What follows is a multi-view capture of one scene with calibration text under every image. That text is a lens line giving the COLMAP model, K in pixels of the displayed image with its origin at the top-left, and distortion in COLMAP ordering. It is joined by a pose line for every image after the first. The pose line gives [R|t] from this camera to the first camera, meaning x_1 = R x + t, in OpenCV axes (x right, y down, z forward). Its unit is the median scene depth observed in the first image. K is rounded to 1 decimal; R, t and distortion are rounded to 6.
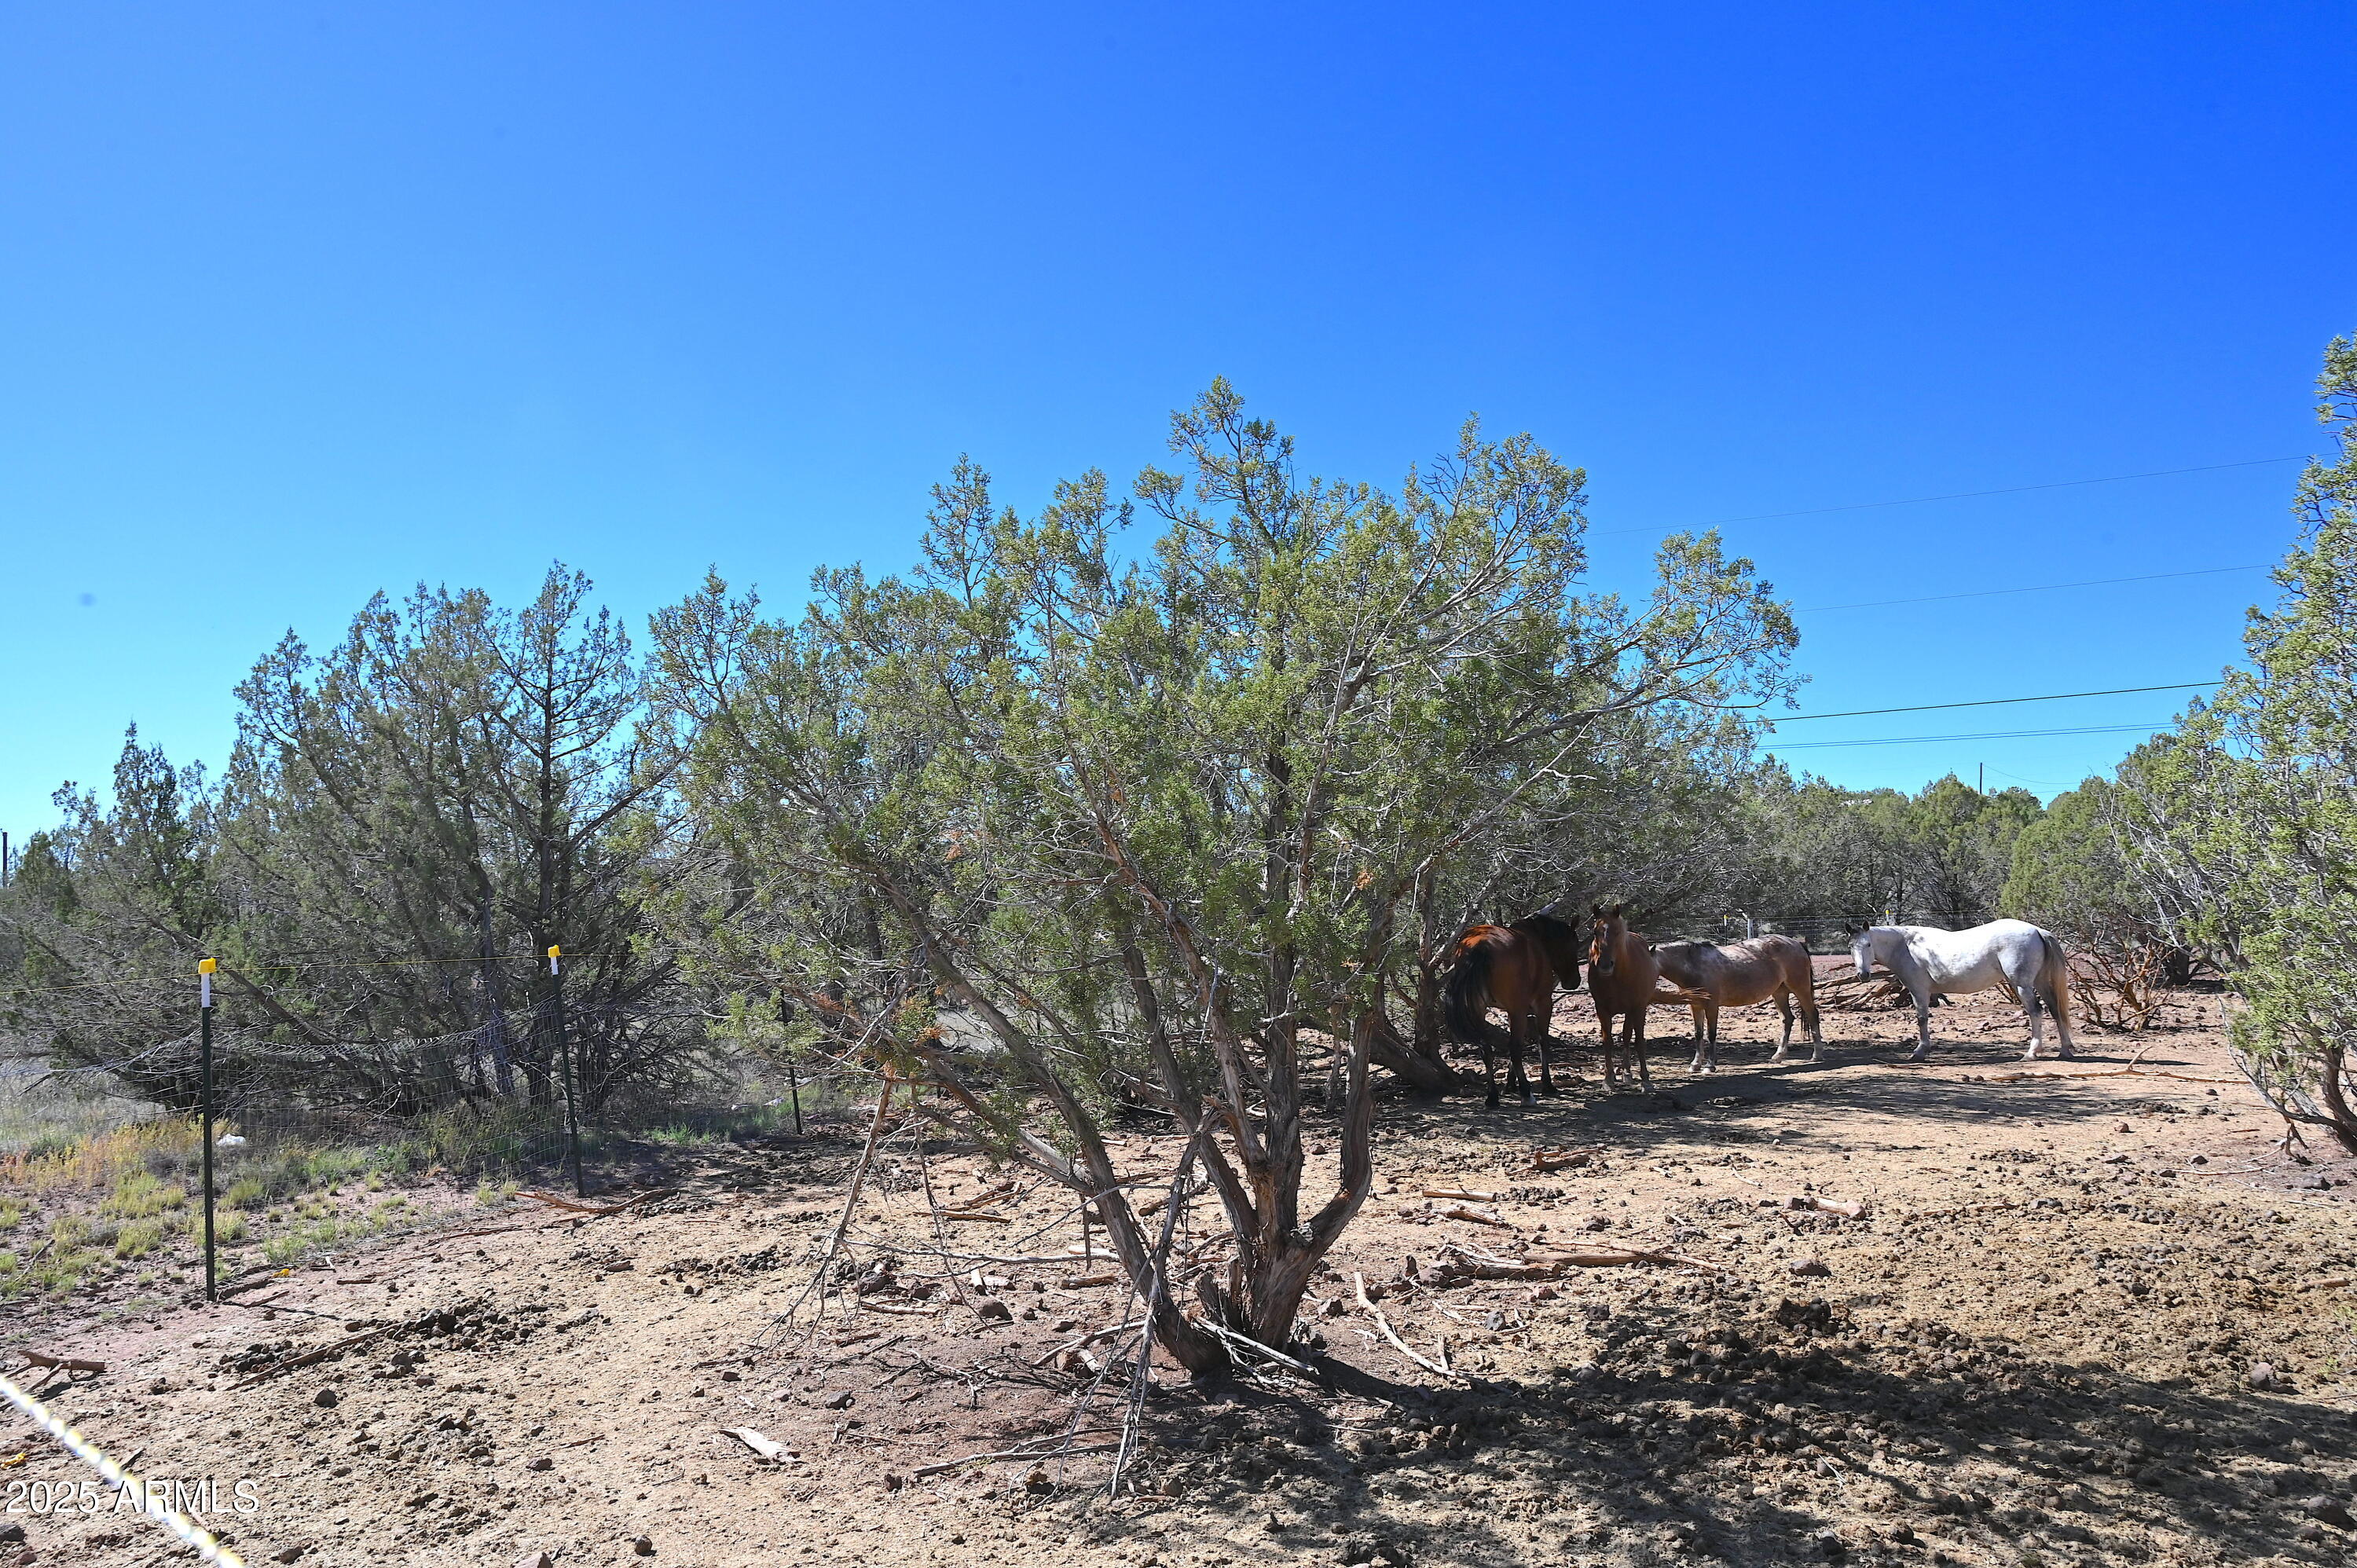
lens RADIAL K [[1547.5, 0, 1159.3], [0, 1547.5, 789.8], [0, 0, 1]] dist [-0.003174, -0.002561]
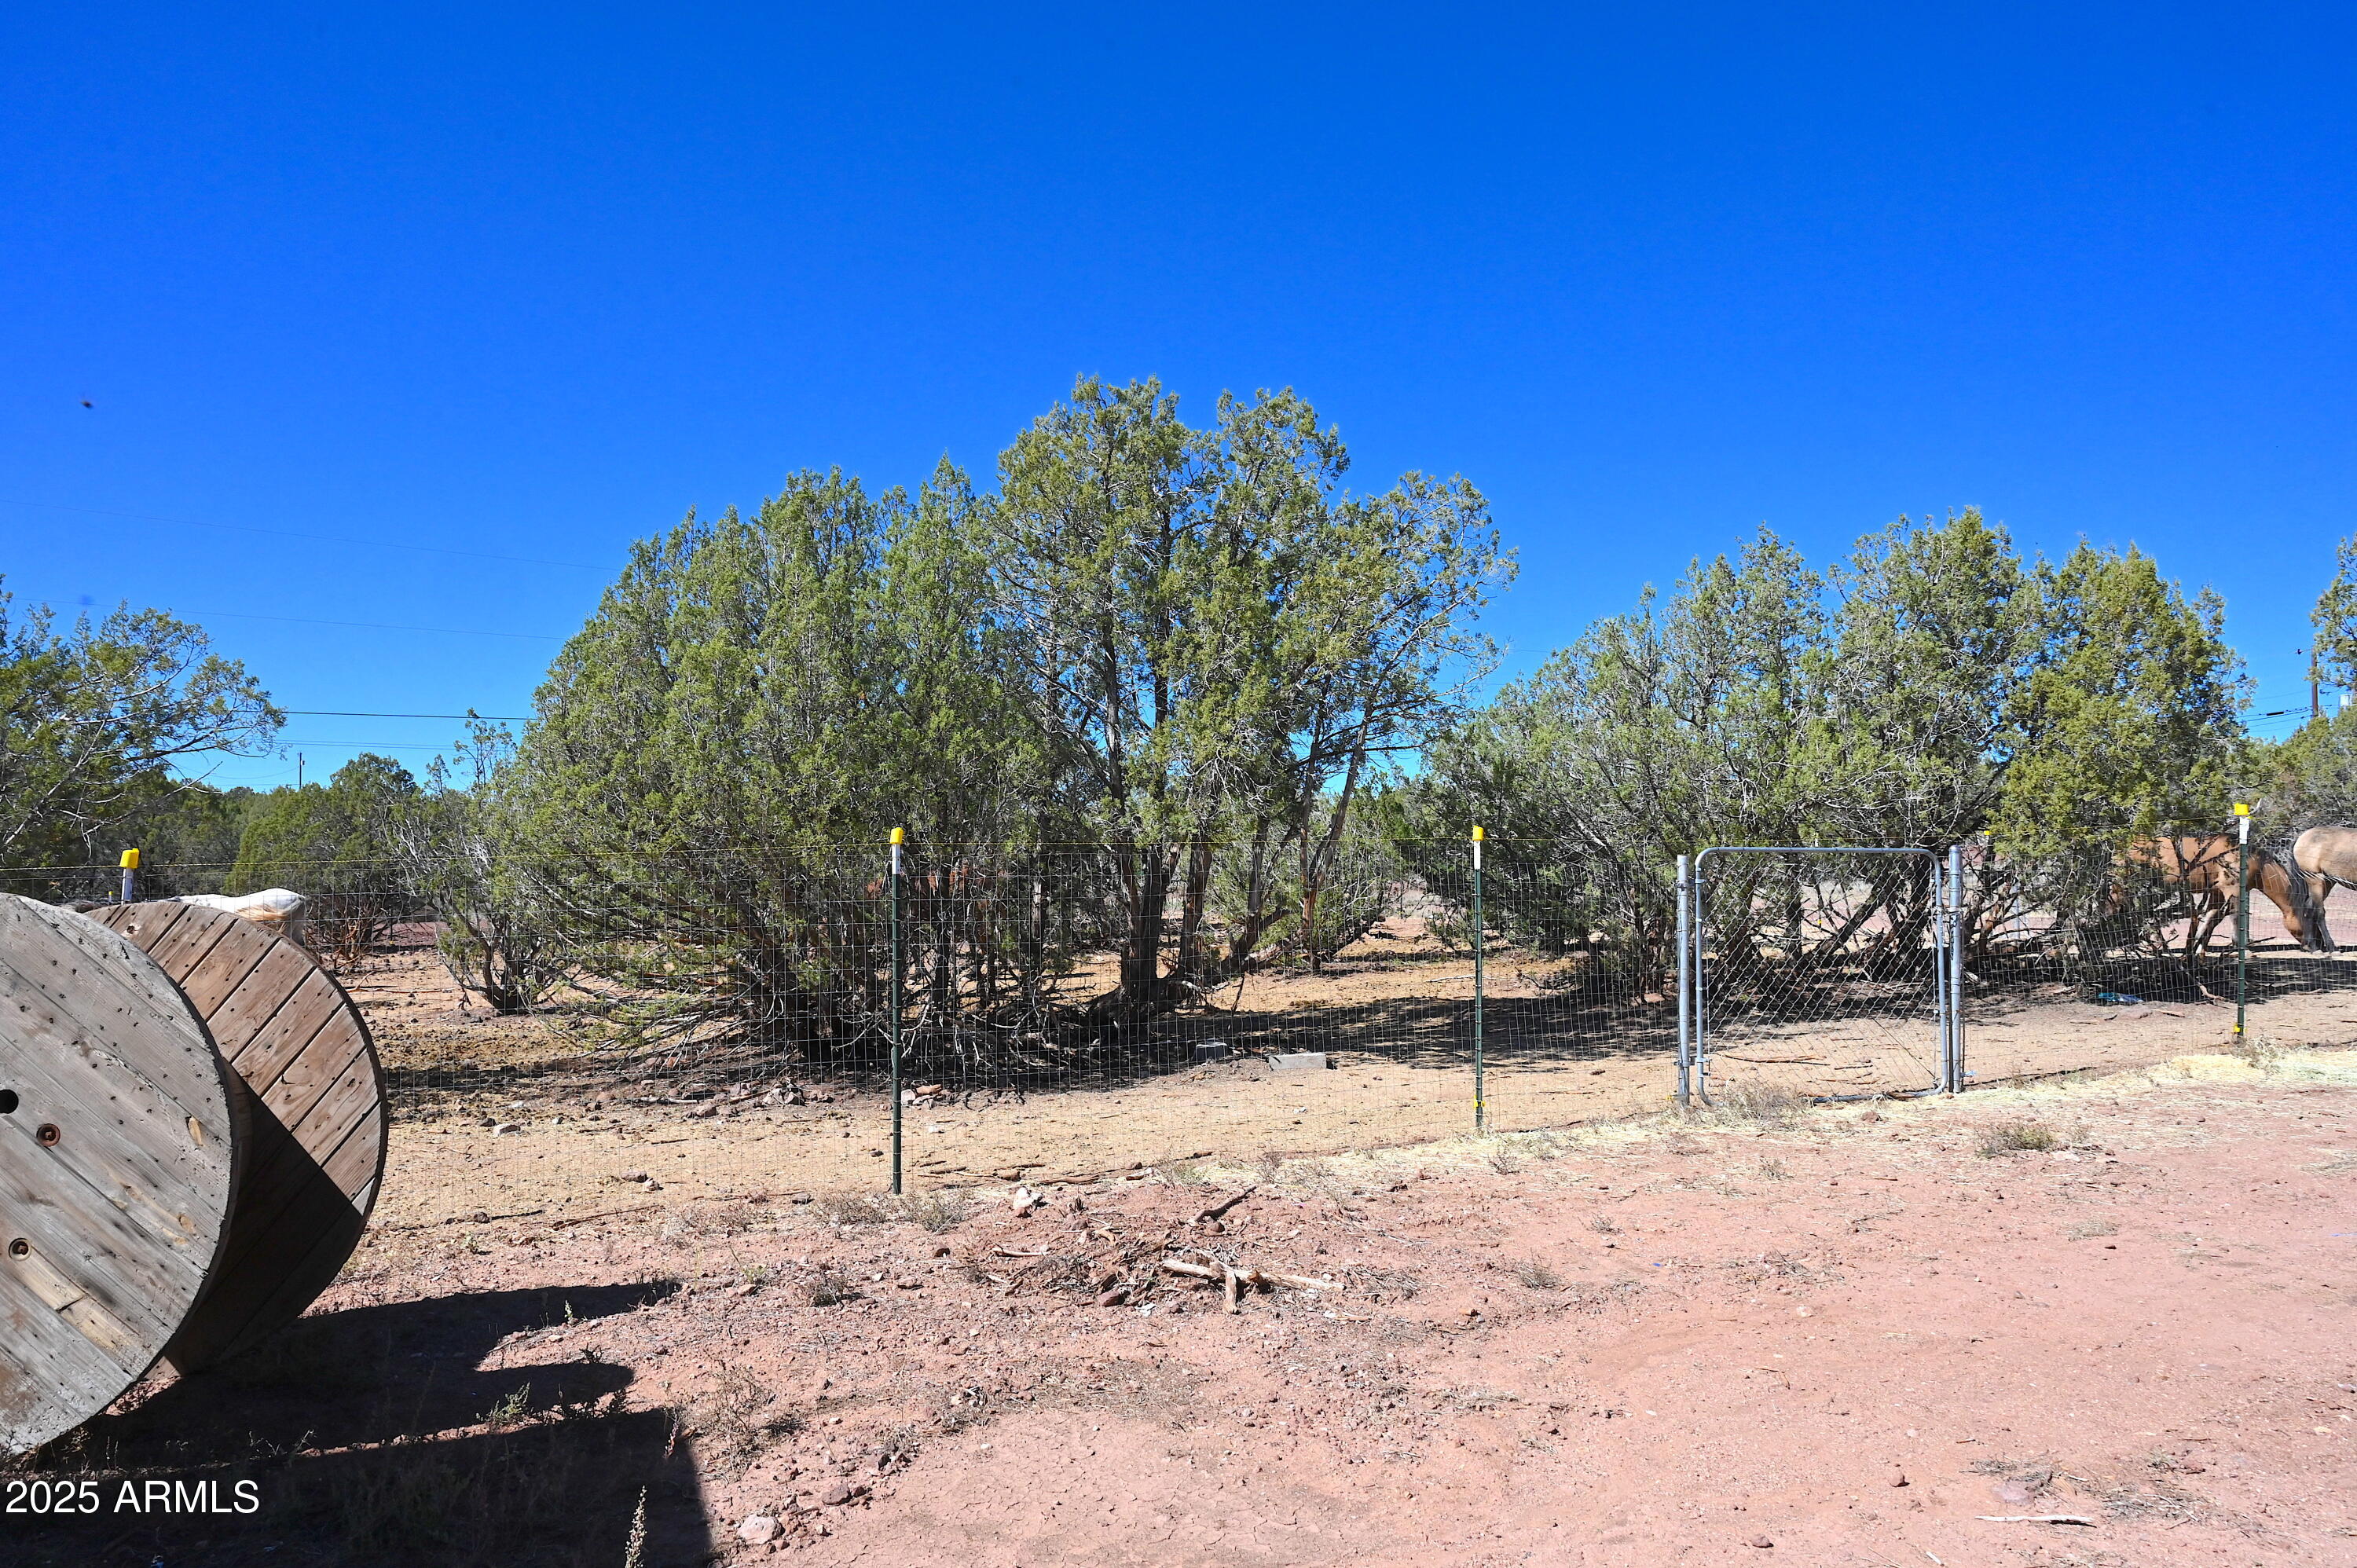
lens RADIAL K [[1566.1, 0, 1175.5], [0, 1566.1, 808.9], [0, 0, 1]] dist [-0.007353, -0.000631]
pose [[0.471743, 0.052582, 0.880167, -0.312088], [-0.066505, 0.997499, -0.023947, -0.007132], [-0.879224, -0.047239, 0.474060, -0.369993]]
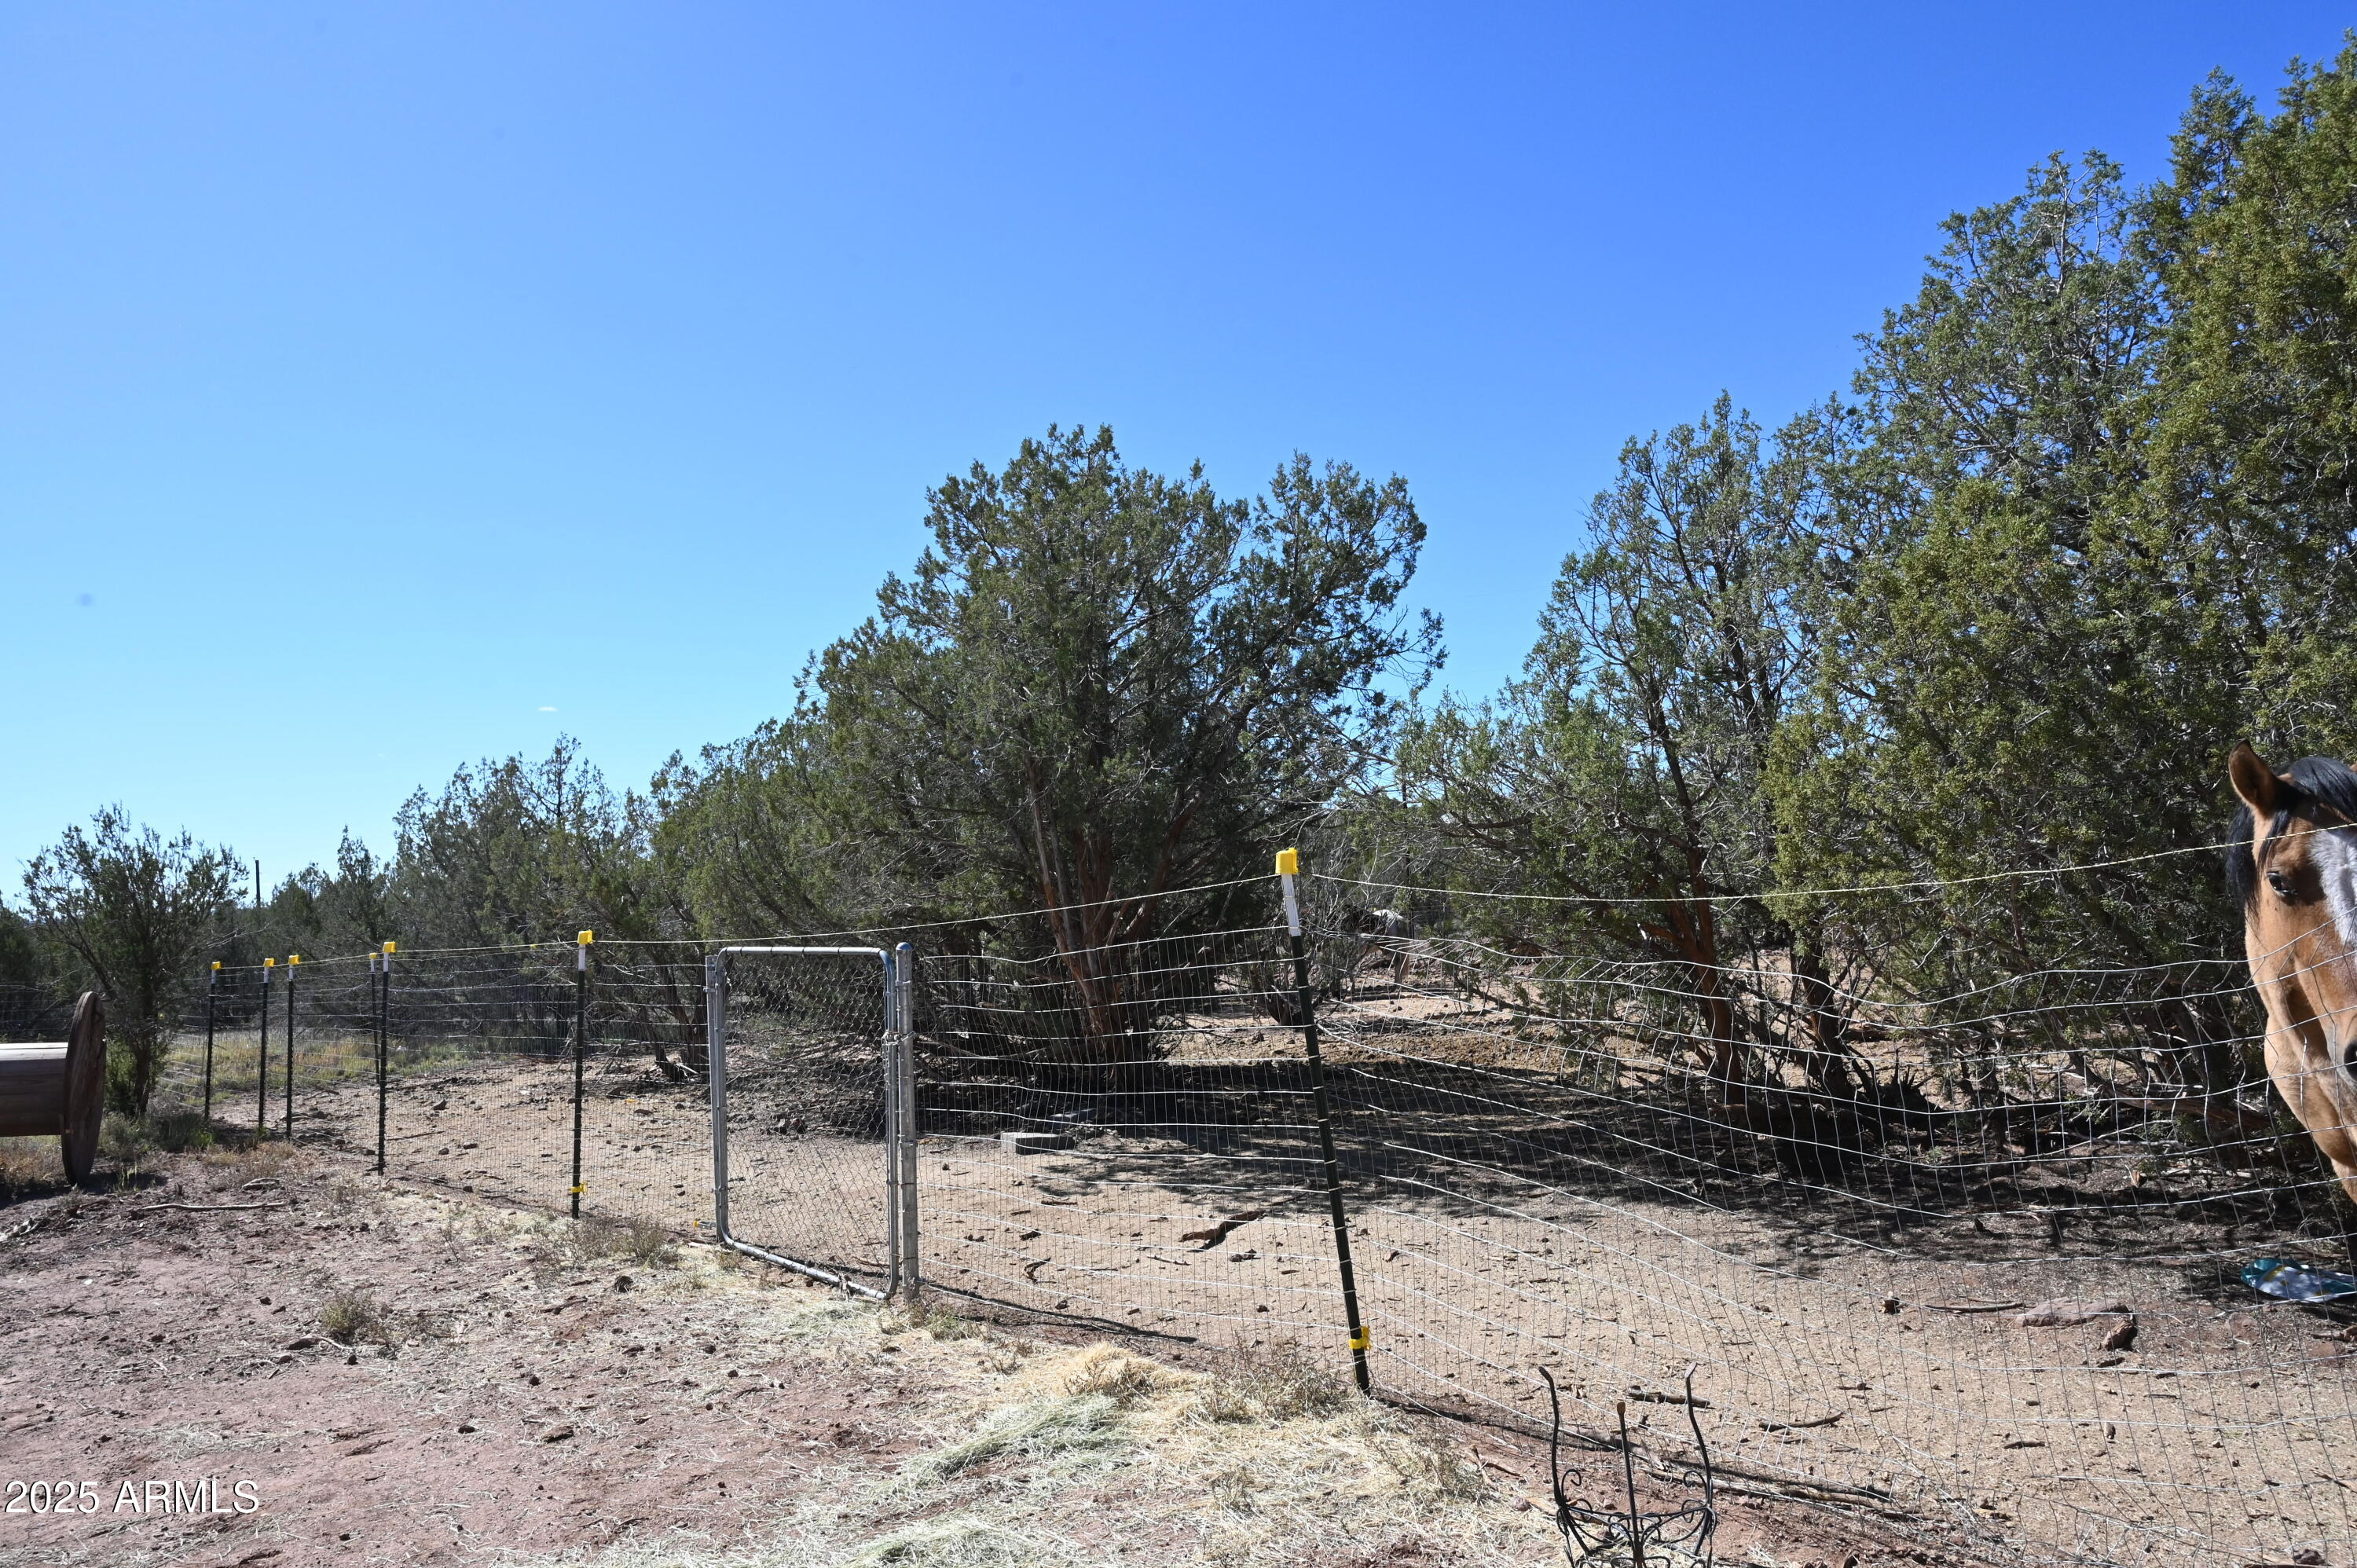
lens RADIAL K [[1566.1, 0, 1175.5], [0, 1566.1, 808.9], [0, 0, 1]] dist [-0.007353, -0.000631]
pose [[0.994512, -0.022471, -0.102184, 0.533420], [0.023875, 0.999636, 0.012534, -0.067468], [0.101866, -0.014905, 0.994686, -0.787134]]
